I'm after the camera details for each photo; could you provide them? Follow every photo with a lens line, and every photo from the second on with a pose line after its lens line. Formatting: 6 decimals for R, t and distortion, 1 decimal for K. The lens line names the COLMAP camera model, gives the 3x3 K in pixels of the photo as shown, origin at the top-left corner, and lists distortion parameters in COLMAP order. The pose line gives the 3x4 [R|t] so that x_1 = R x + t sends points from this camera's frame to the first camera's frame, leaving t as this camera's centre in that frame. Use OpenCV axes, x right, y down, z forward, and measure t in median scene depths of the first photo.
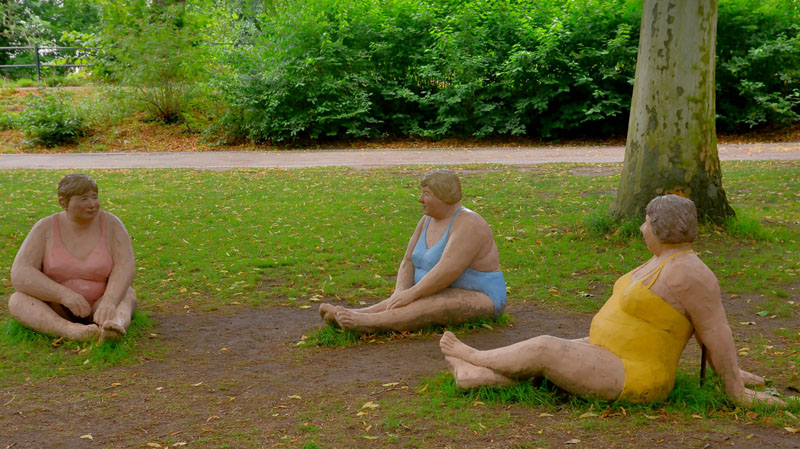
lens RADIAL K [[1155.6, 0, 405.7], [0, 1155.6, 201.7], [0, 0, 1]] dist [0.070986, 0.000000]
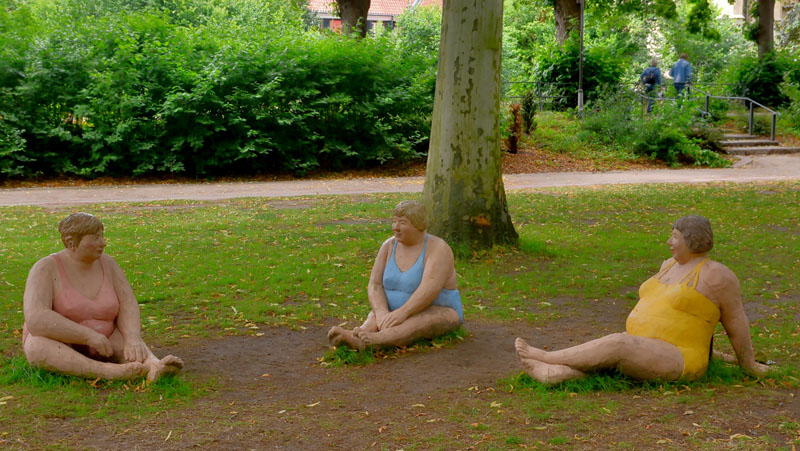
lens RADIAL K [[1102.1, 0, 396.9], [0, 1102.1, 229.4], [0, 0, 1]] dist [-0.019859, 0.000000]
pose [[0.903978, -0.031807, 0.426394, -0.317160], [0.034402, 0.999407, 0.001615, -0.001580], [-0.426192, 0.013209, 0.904536, 0.030178]]
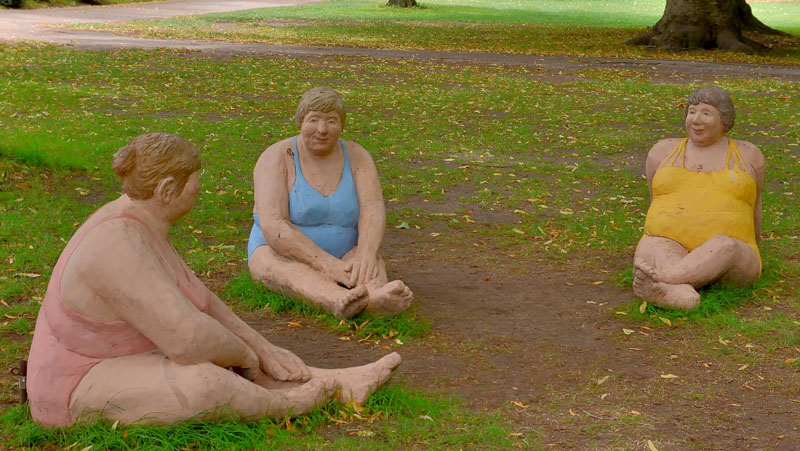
lens RADIAL K [[1755.9, 0, 397.7], [0, 1755.9, 223.8], [0, 0, 1]] dist [0.200132, 0.000000]
pose [[0.202416, -0.132173, 0.970339, -0.766183], [0.075149, 0.990025, 0.119179, -0.051861], [-0.976412, 0.048796, 0.210329, 0.524701]]
